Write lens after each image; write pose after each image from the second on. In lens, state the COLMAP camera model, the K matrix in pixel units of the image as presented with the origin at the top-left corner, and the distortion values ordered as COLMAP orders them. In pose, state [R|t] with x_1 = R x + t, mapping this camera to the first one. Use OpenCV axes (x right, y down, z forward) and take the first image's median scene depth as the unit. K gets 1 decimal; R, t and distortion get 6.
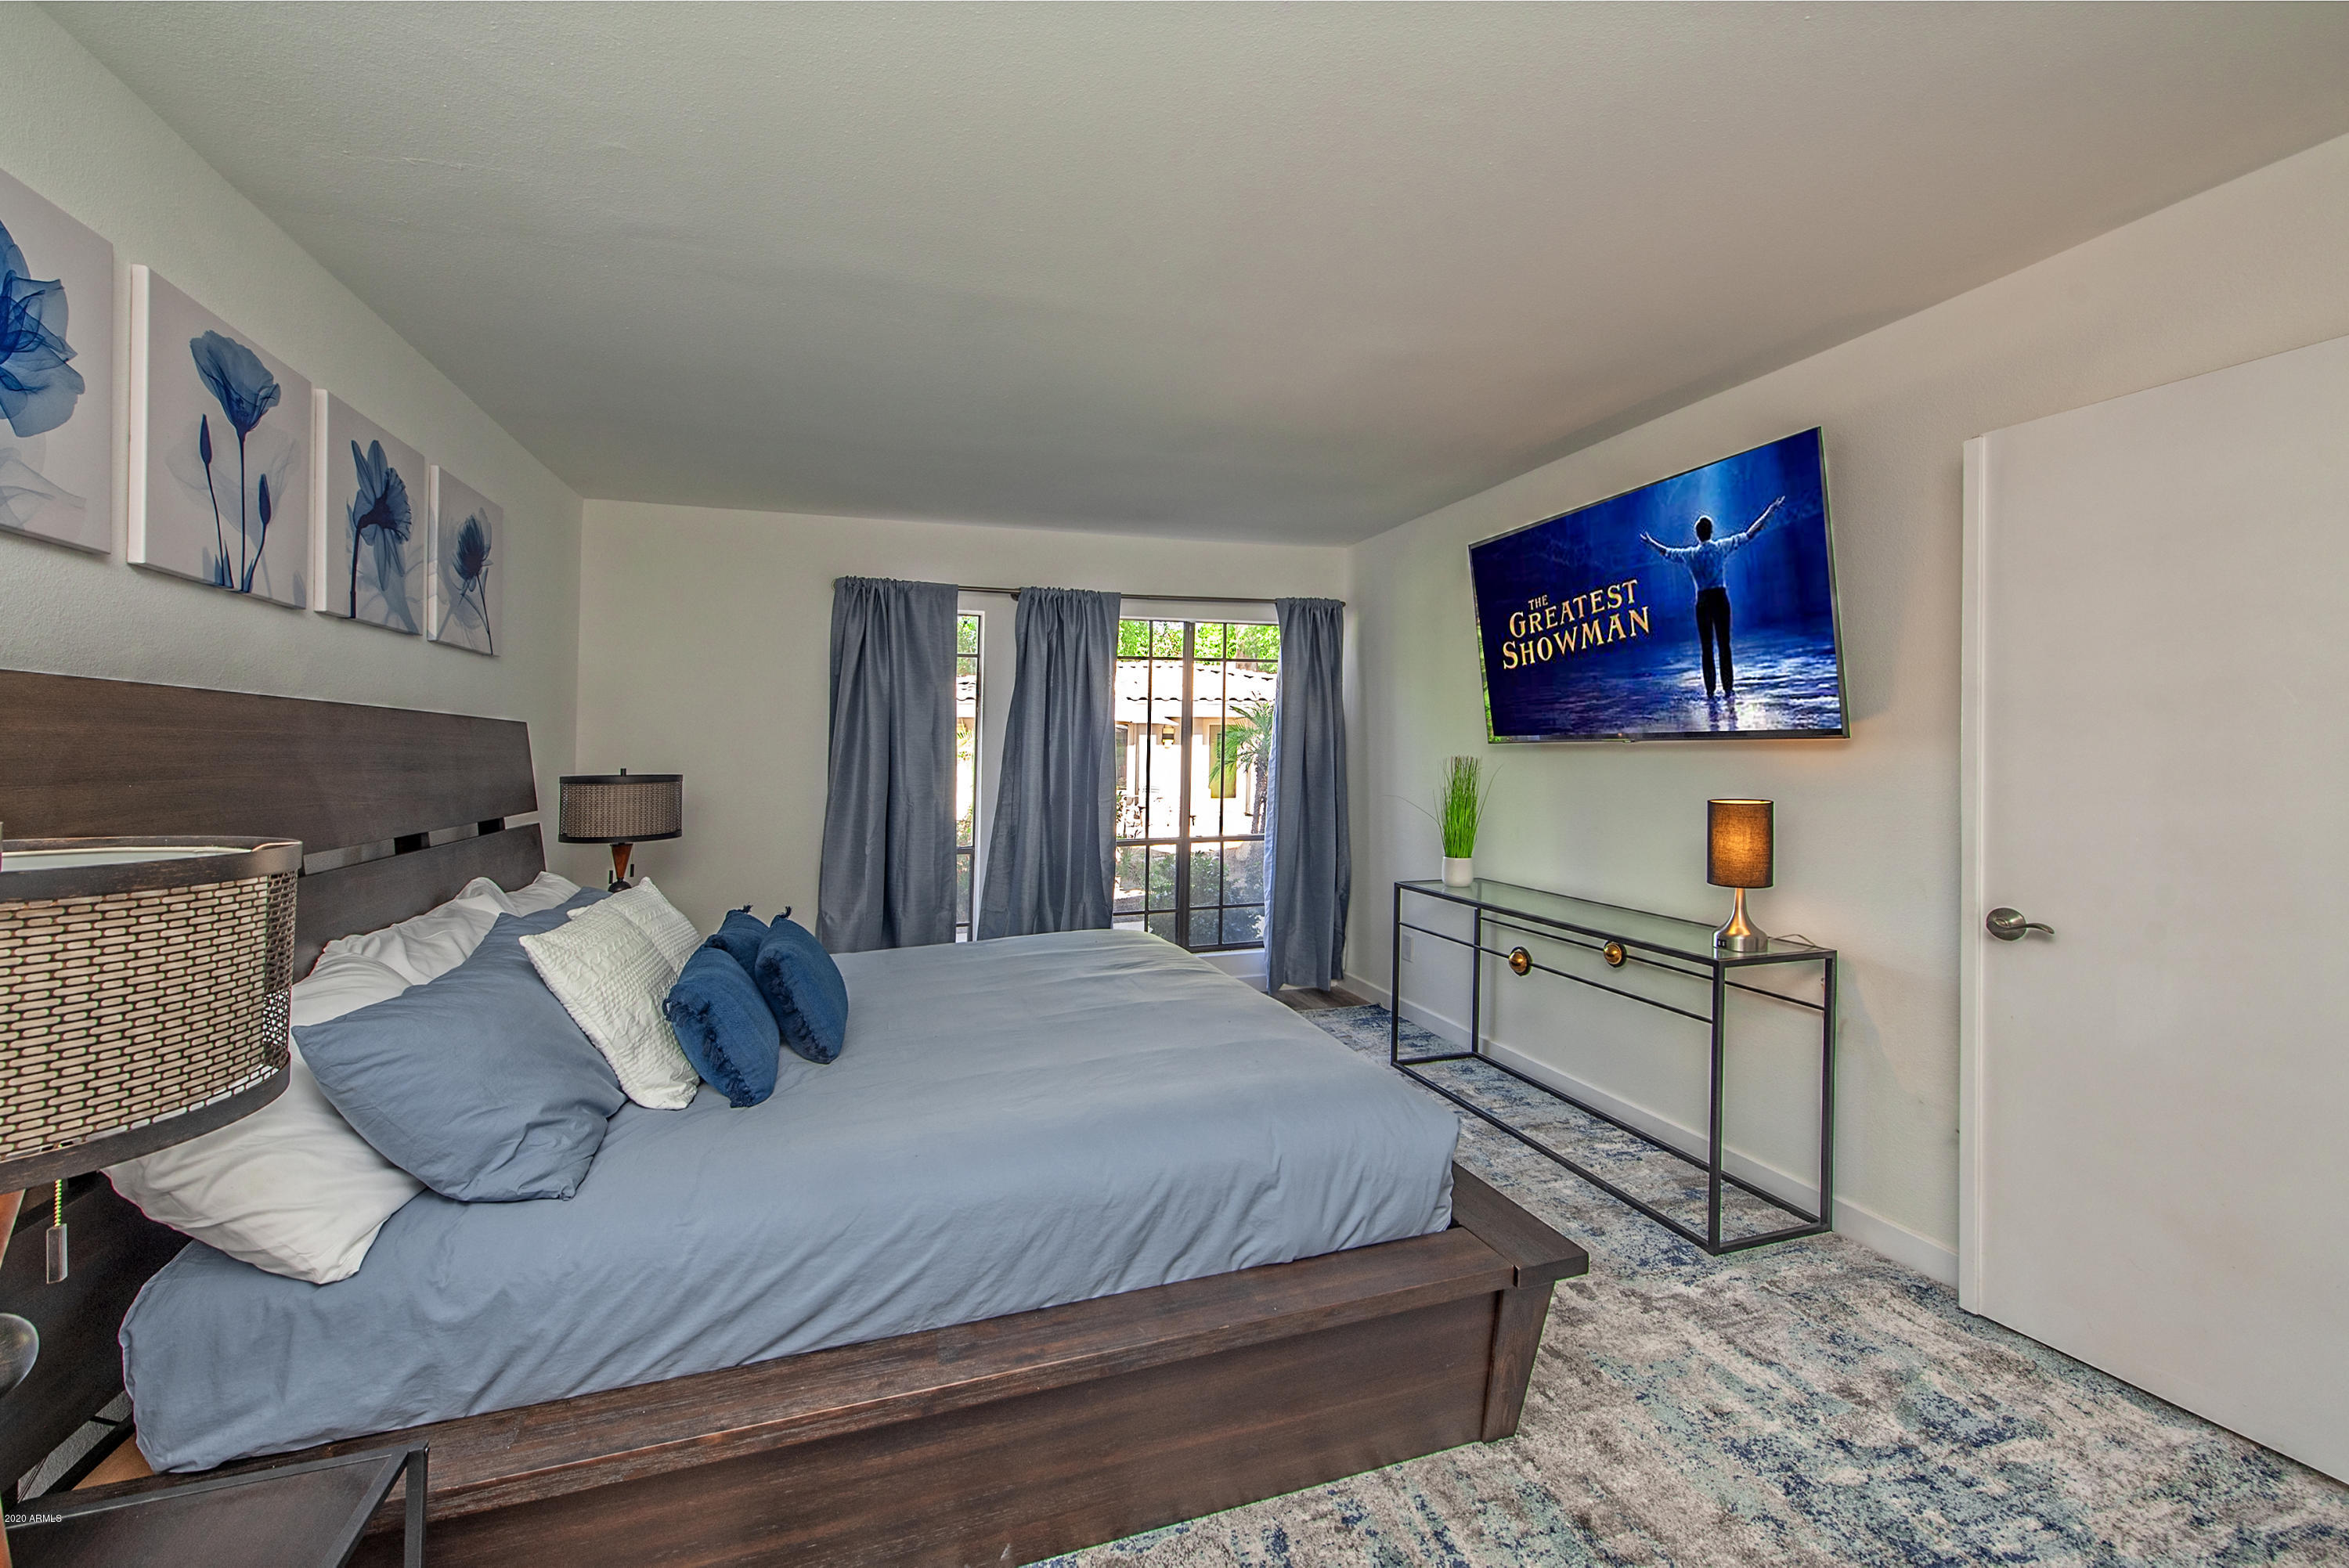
lens RADIAL K [[929.2, 0, 1160.9], [0, 929.2, 753.1], [0, 0, 1]] dist [-0.000065, -0.000039]
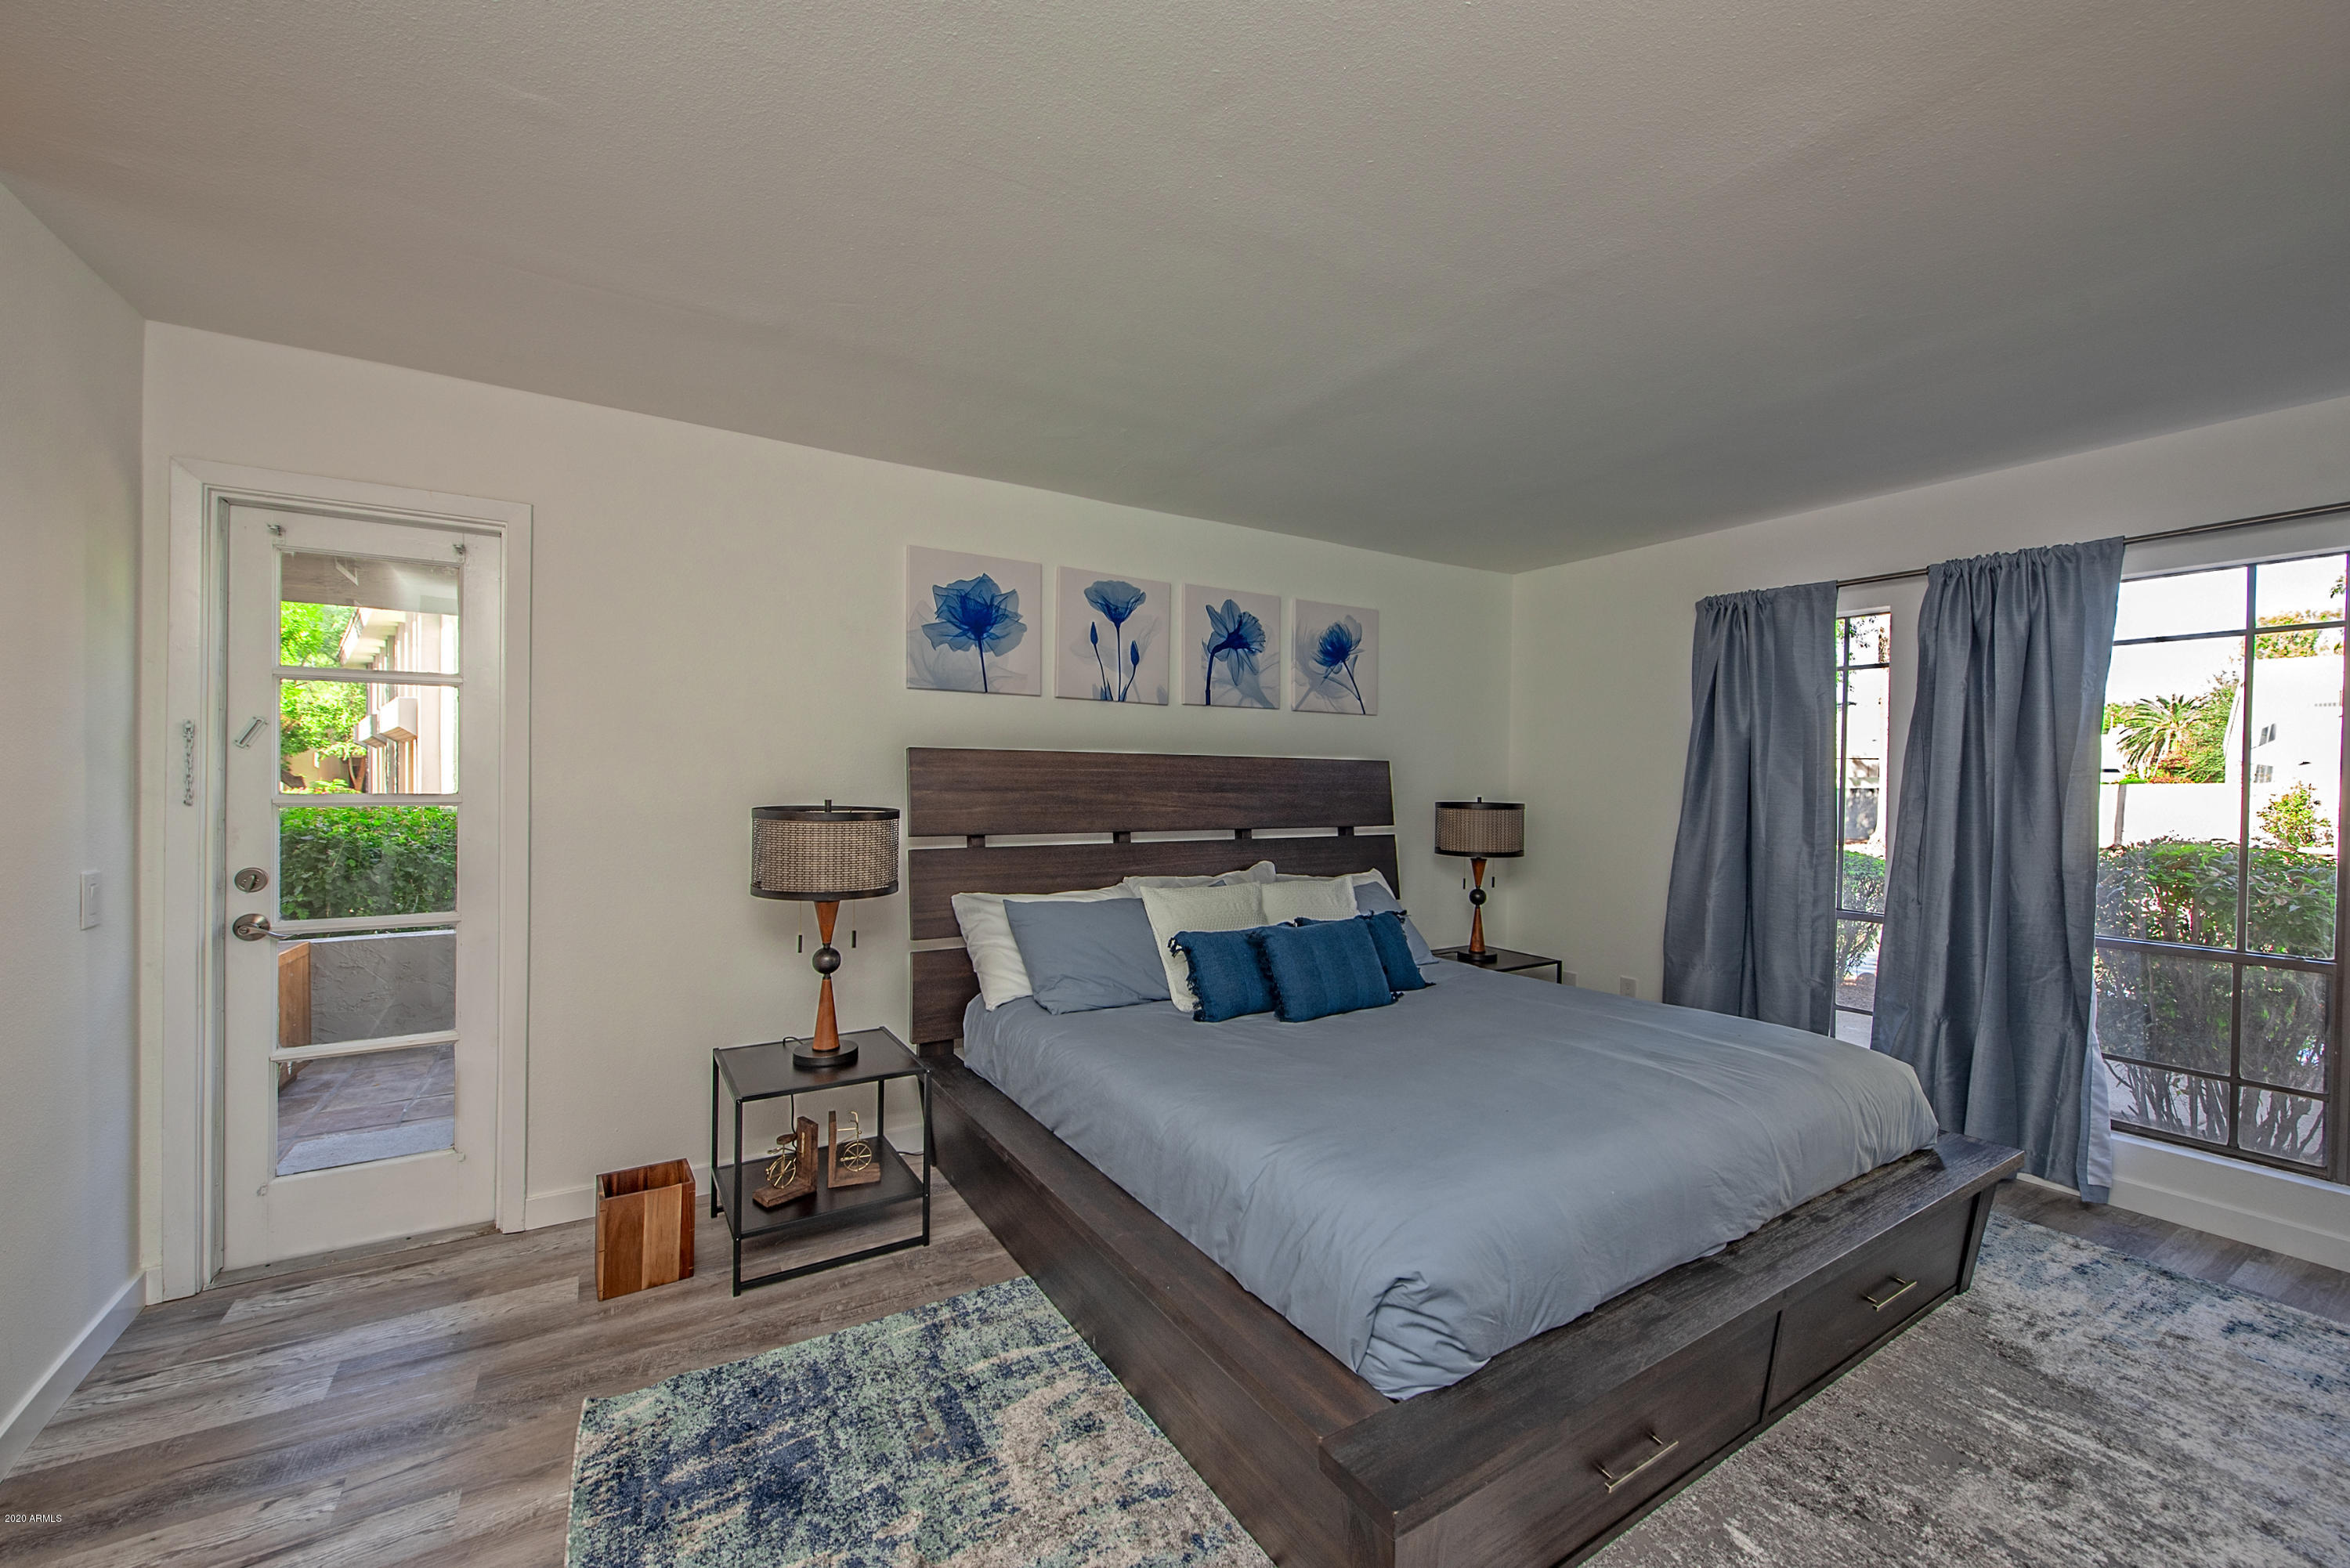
lens RADIAL K [[929.6, 0, 1173.8], [0, 929.6, 775.5], [0, 0, 1]] dist [-0.000065, -0.000039]
pose [[0.245823, 0.005498, -0.969299, 0.770439], [-0.014645, 0.999891, 0.001957, -0.011669], [0.969204, 0.013714, 0.245877, 0.463070]]
